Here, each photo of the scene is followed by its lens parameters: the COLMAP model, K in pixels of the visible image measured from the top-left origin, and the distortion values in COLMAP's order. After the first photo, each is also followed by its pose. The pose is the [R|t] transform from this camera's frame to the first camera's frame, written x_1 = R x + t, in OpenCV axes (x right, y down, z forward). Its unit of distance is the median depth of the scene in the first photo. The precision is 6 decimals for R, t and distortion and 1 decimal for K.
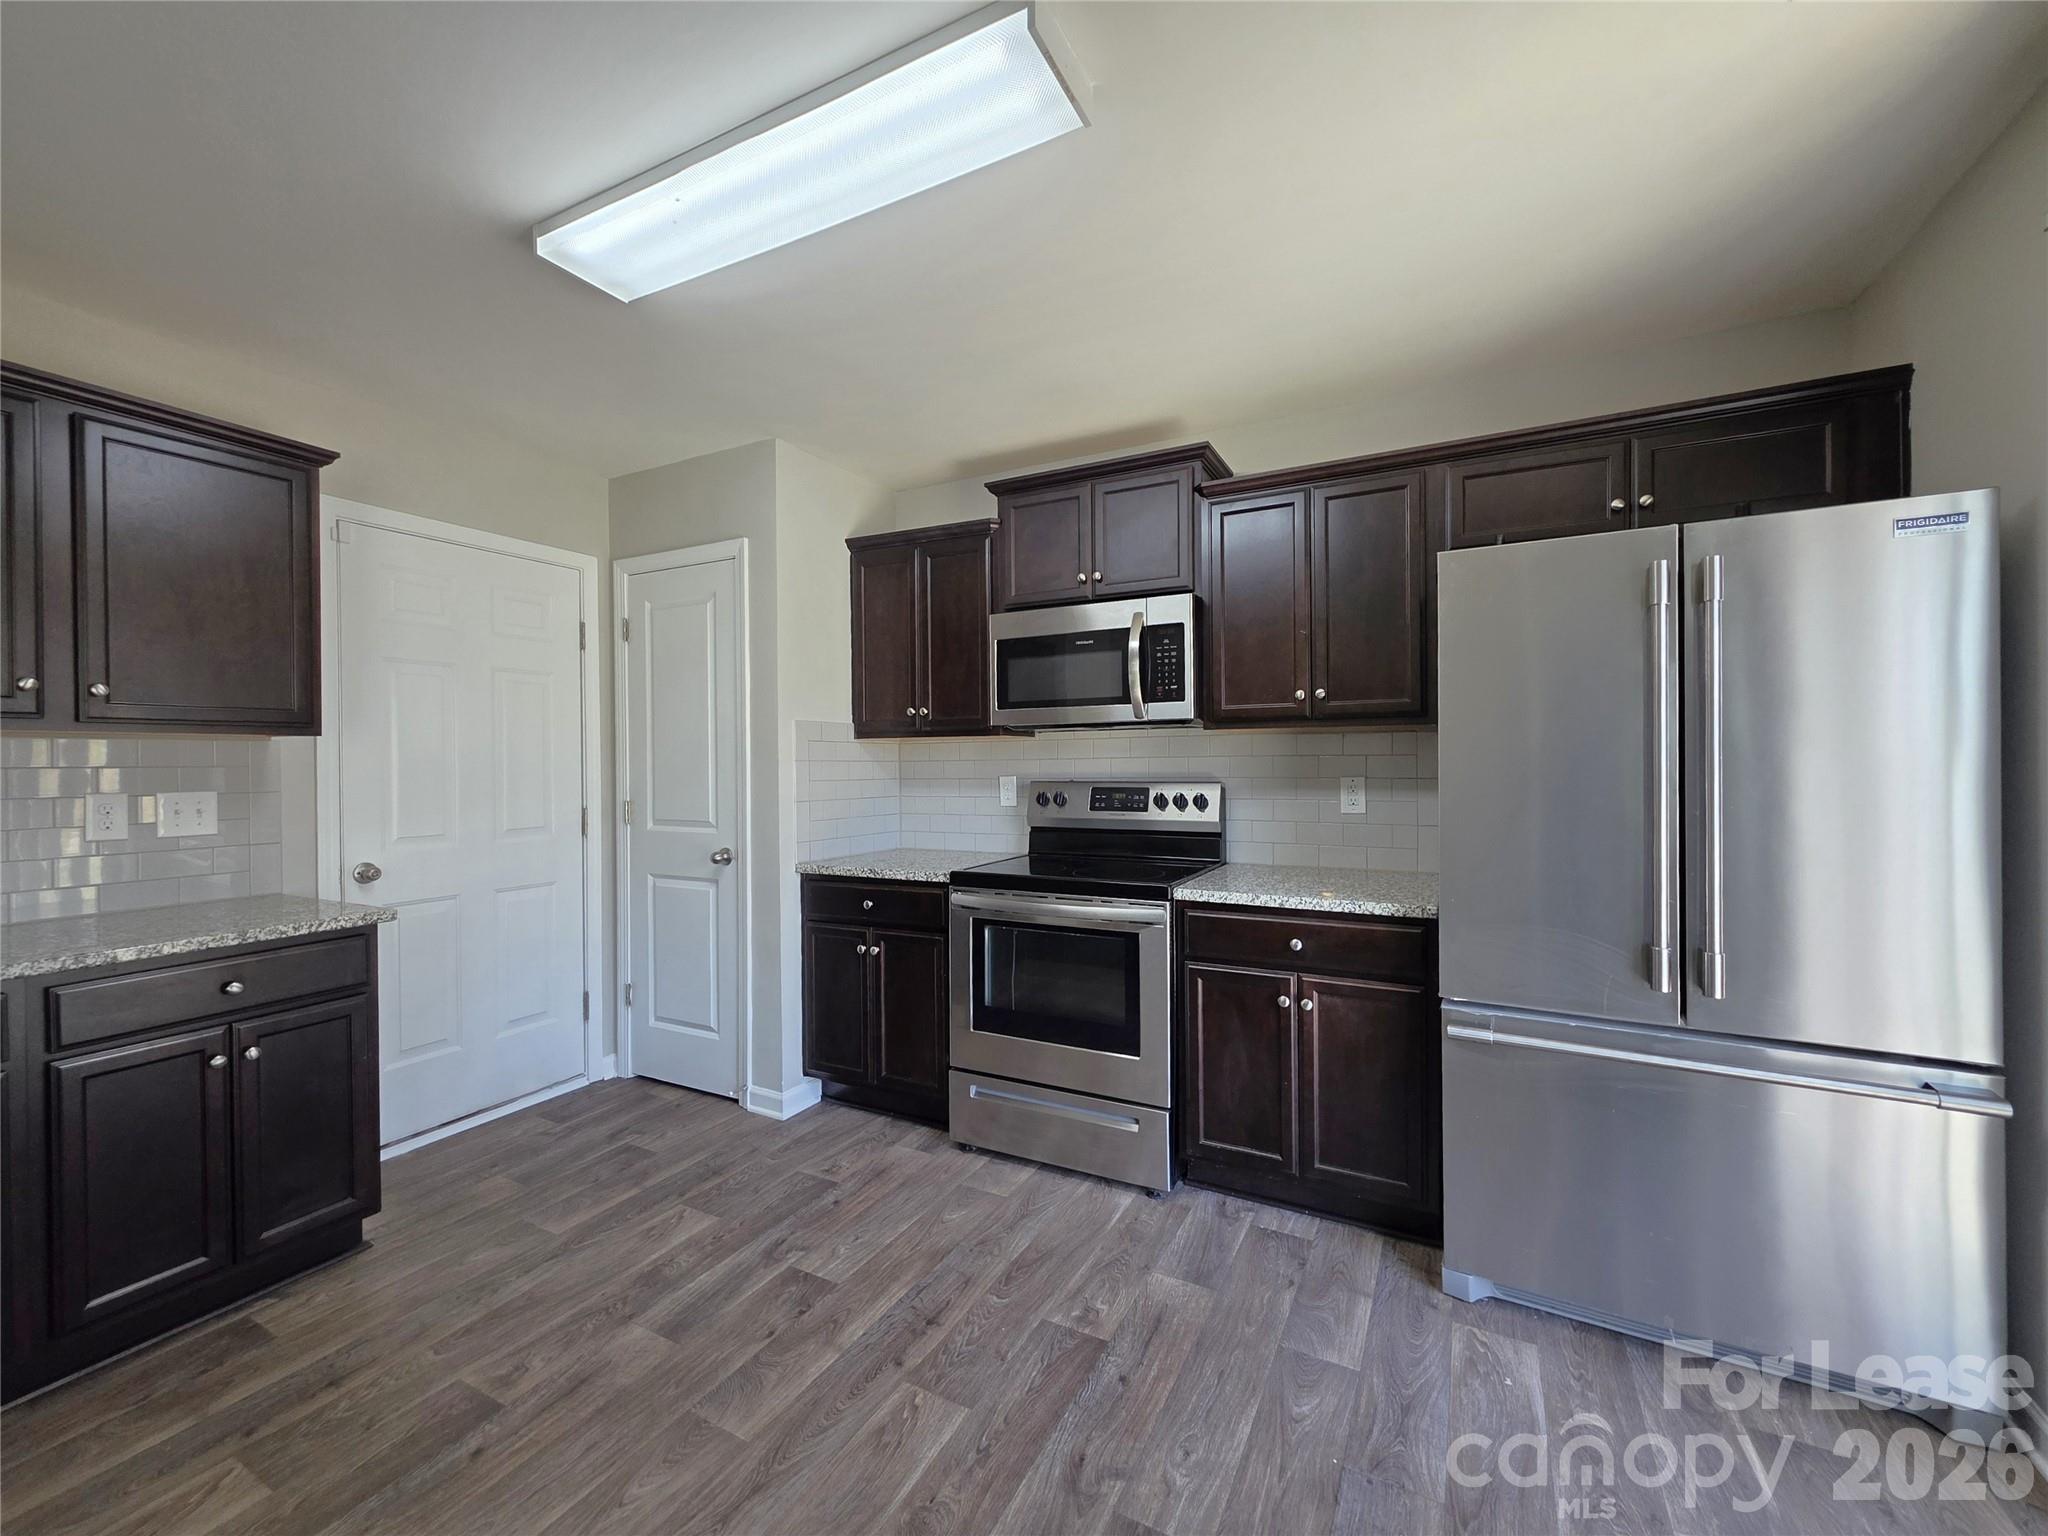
lens RADIAL K [[831.3, 0, 1034.3], [0, 831.3, 760.4], [0, 0, 1]] dist [0.004629, -0.000460]
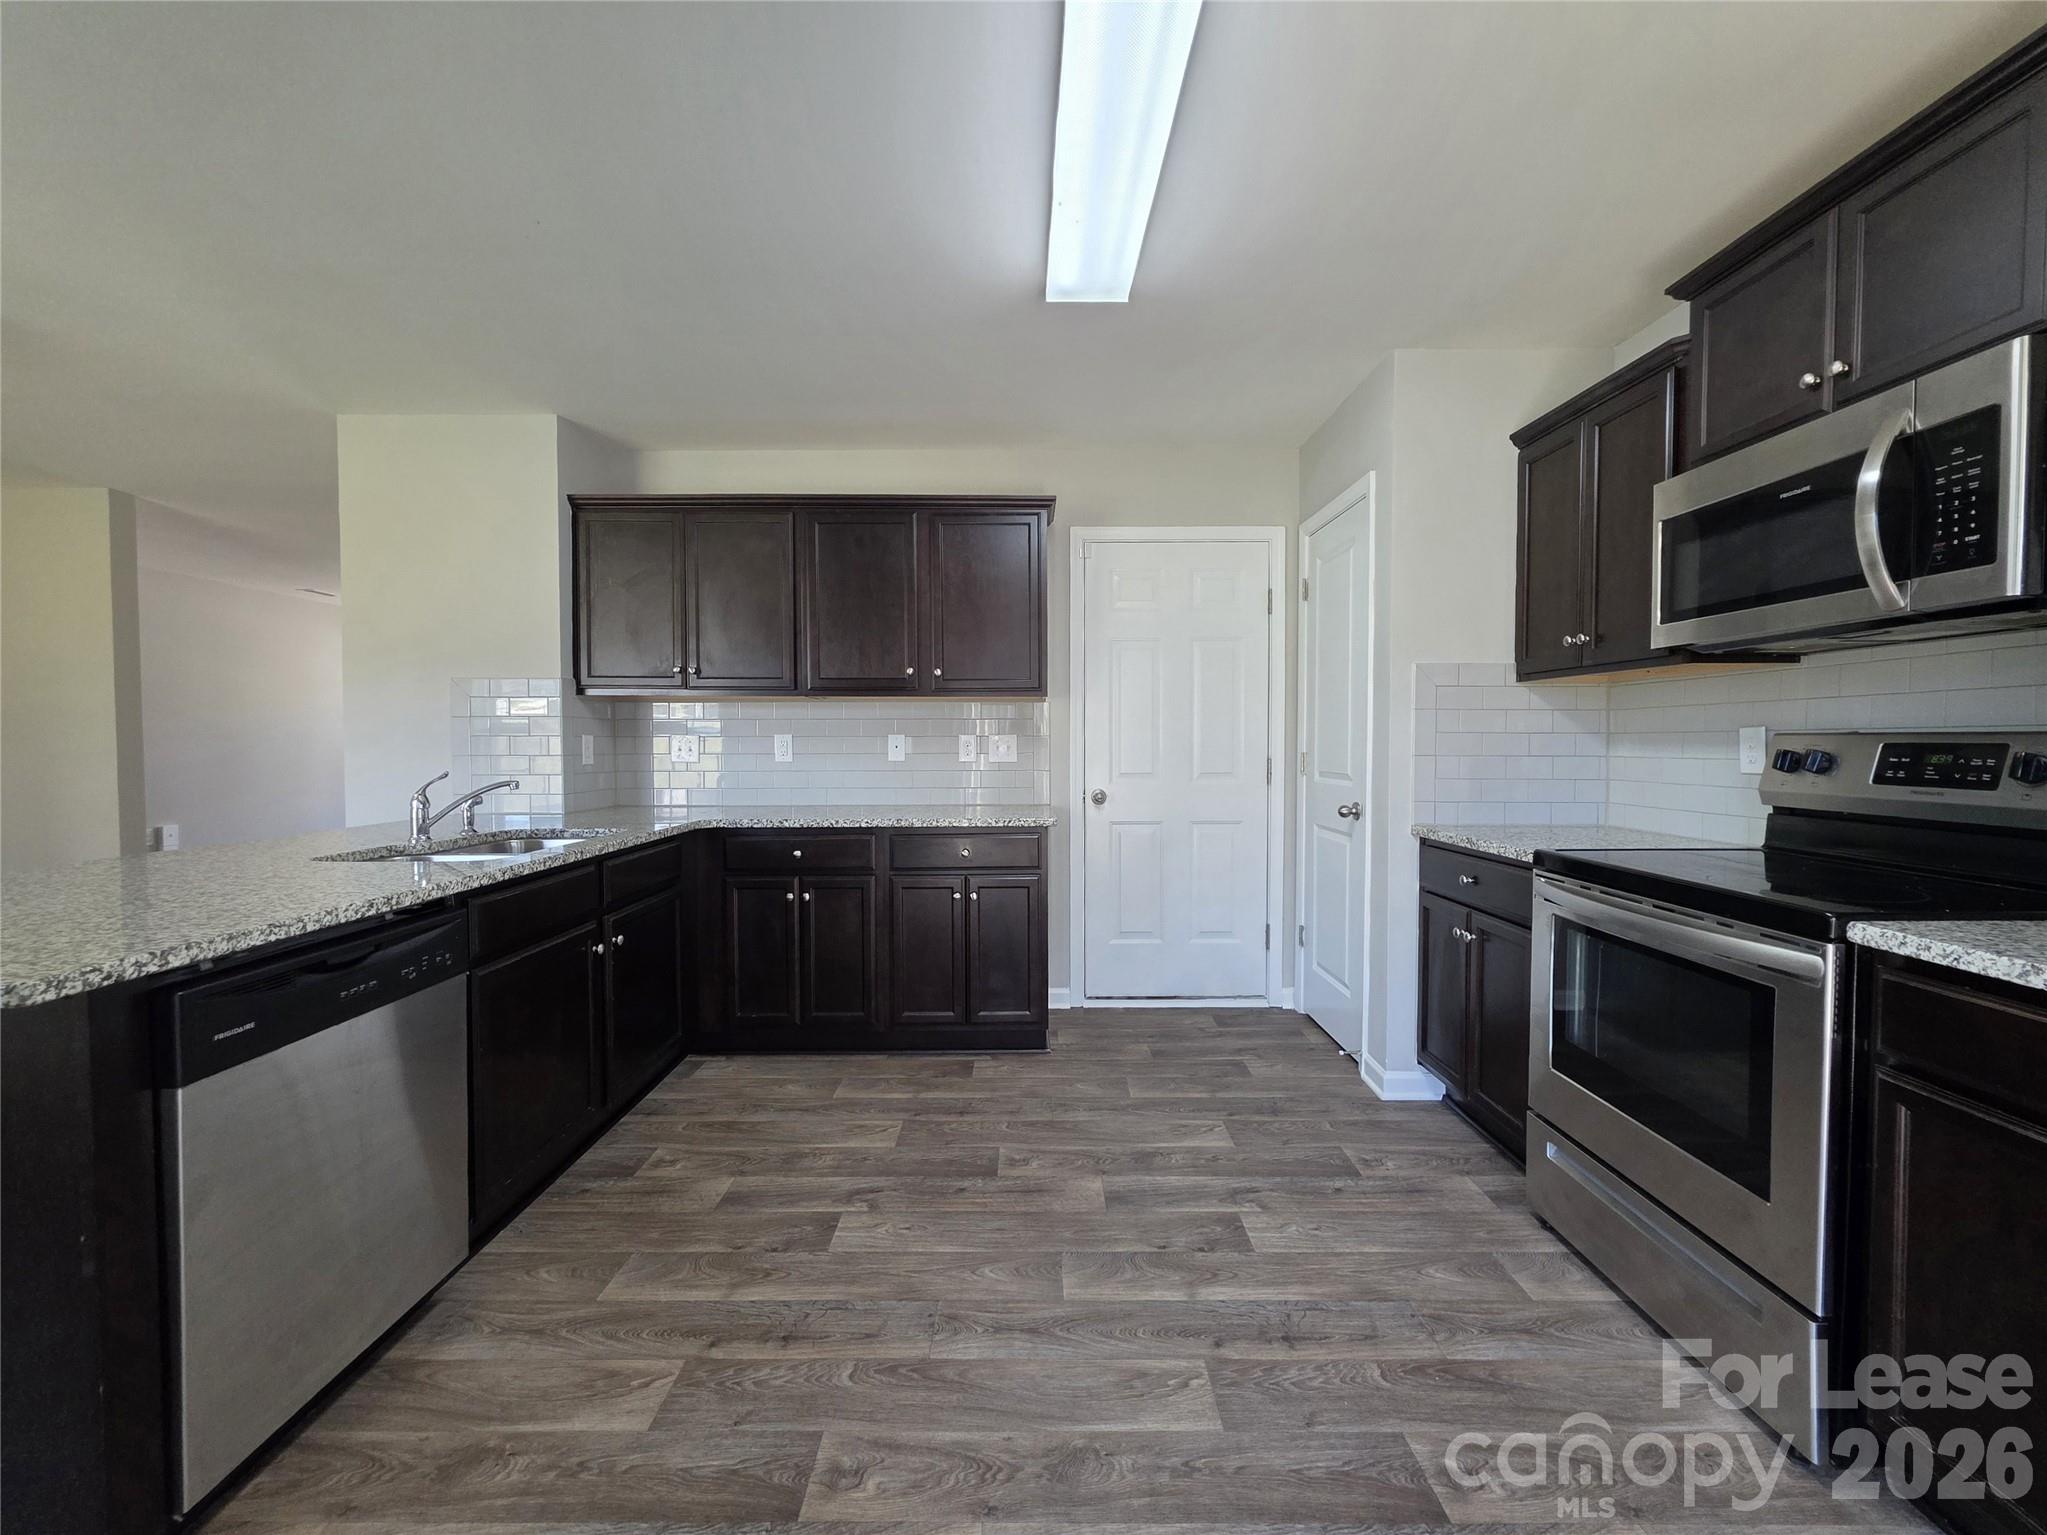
lens RADIAL K [[830.9, 0, 1033.1], [0, 830.9, 760.6], [0, 0, 1]] dist [0.004629, -0.000460]
pose [[0.468482, 0.028500, -0.883013, 0.366441], [0.002245, 0.999438, 0.033448, 0.029234], [0.883470, -0.017652, 0.468154, 0.268184]]
